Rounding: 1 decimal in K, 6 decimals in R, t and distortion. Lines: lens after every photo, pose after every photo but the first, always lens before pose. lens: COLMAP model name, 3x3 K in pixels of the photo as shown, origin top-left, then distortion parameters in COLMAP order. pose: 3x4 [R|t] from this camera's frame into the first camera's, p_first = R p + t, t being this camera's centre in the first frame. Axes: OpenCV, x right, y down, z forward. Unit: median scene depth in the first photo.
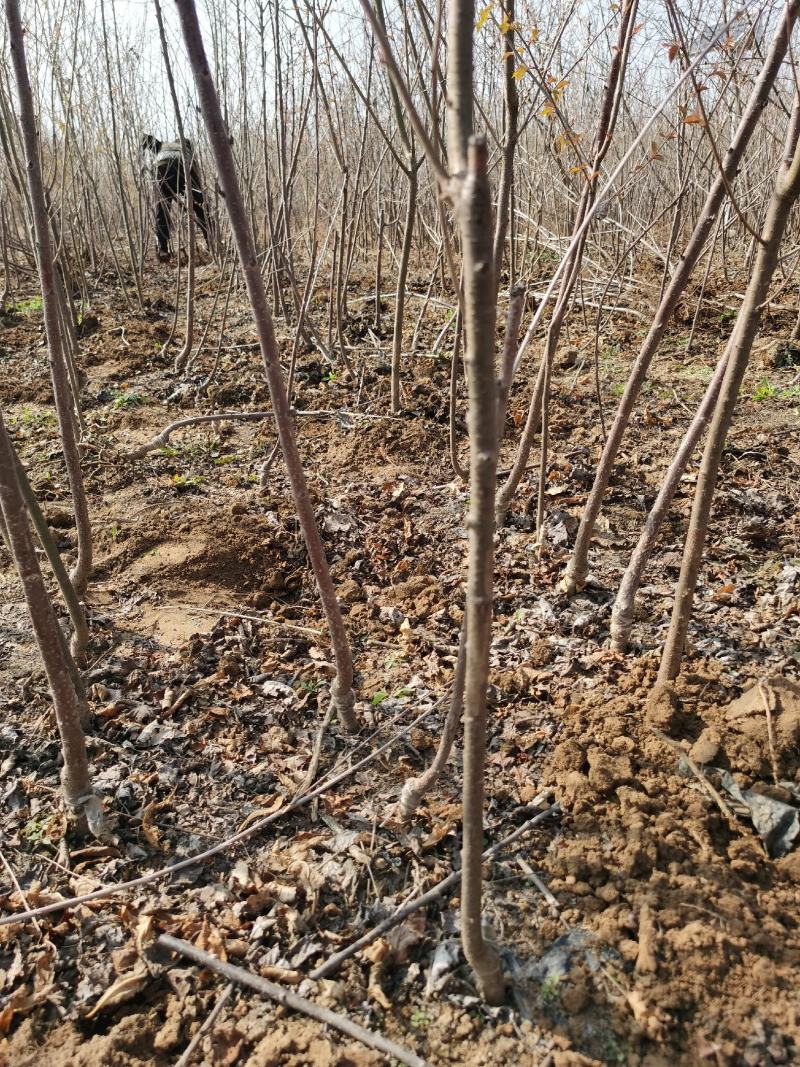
lens RADIAL K [[840.3, 0, 400.0], [0, 840.3, 533.5], [0, 0, 1]] dist [0.081633, -0.088335]
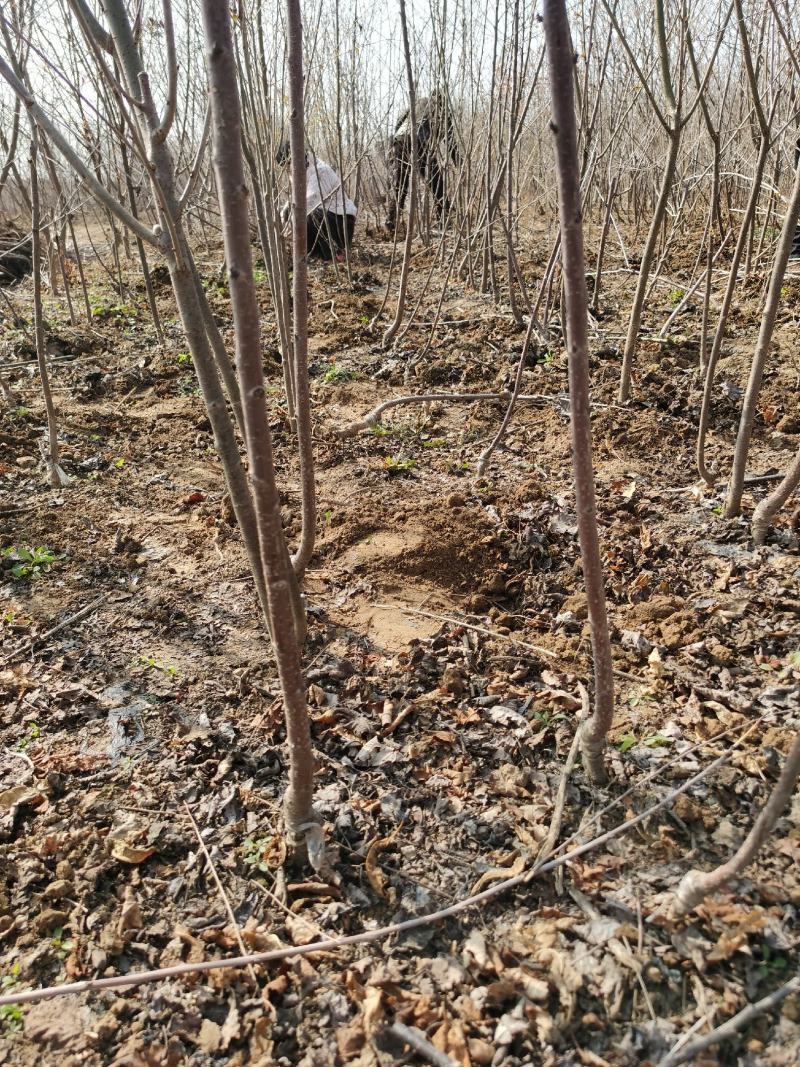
lens RADIAL K [[840.3, 0, 400.0], [0, 840.3, 533.5], [0, 0, 1]] dist [0.081633, -0.088335]
pose [[0.976688, 0.085606, -0.196858, -0.090795], [-0.080803, 0.996206, 0.032318, -0.023409], [0.198878, -0.015658, 0.979899, 0.109973]]
